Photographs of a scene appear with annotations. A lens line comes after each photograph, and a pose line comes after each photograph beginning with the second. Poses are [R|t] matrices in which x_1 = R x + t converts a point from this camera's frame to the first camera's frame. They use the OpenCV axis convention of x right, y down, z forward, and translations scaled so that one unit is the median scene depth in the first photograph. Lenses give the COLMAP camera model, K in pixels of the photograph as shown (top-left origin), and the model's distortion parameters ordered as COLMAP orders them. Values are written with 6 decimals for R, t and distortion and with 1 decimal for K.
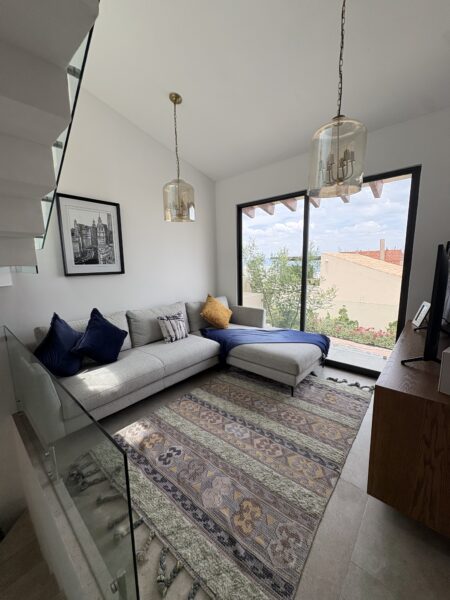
lens RADIAL K [[239.6, 0, 223.6], [0, 239.6, 298.9], [0, 0, 1]] dist [0.002132, -0.000552]
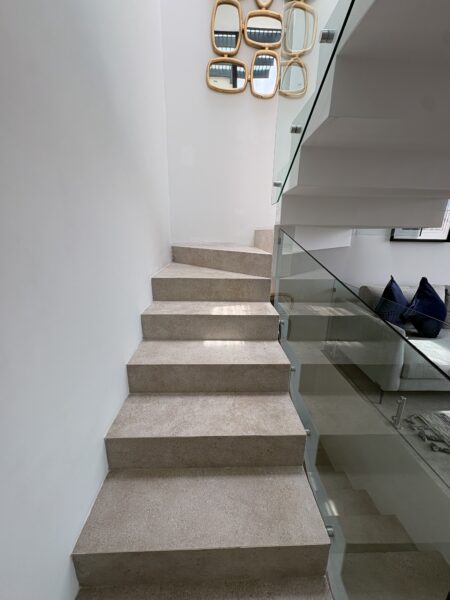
lens RADIAL K [[239.6, 0, 228.1], [0, 239.6, 300.3], [0, 0, 1]] dist [0.002132, -0.000552]
pose [[0.692359, 0.229702, -0.684015, -0.437273], [-0.139906, 0.972721, 0.185041, 0.064665], [0.707860, -0.032417, 0.705609, -0.233063]]
